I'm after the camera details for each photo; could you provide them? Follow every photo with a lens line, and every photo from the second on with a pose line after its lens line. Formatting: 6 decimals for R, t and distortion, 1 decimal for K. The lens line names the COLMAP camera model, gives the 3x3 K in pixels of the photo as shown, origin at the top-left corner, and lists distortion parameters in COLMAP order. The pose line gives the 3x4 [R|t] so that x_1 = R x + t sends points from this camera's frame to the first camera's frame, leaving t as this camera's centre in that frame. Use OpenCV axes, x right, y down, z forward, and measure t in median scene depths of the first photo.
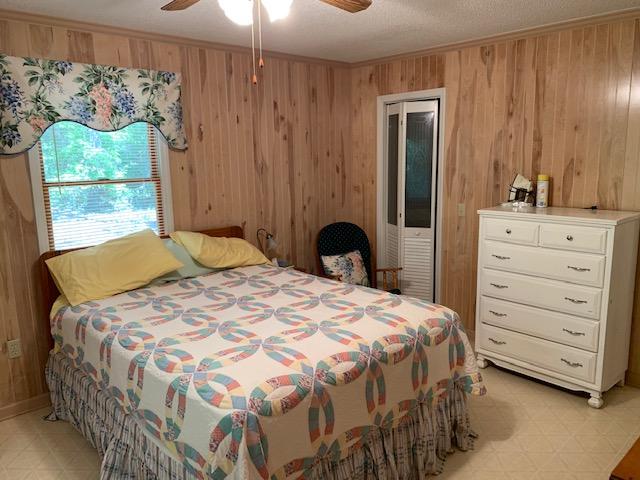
lens RADIAL K [[488.5, 0, 321.6], [0, 488.5, 240.0], [0, 0, 1]] dist [0.000693, -0.032859]
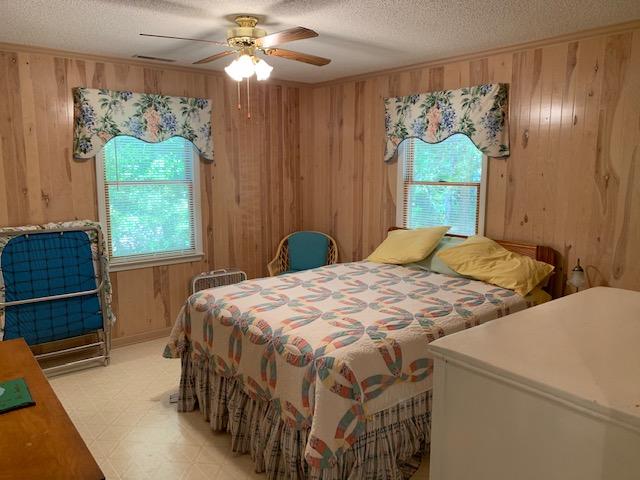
lens RADIAL K [[488.5, 0, 320.6], [0, 488.5, 240.9], [0, 0, 1]] dist [0.000693, -0.032859]
pose [[-0.043826, 0.164584, -0.985389, 0.851092], [-0.167596, 0.971147, 0.169660, -0.142524], [0.984881, 0.172583, -0.014978, 0.767881]]
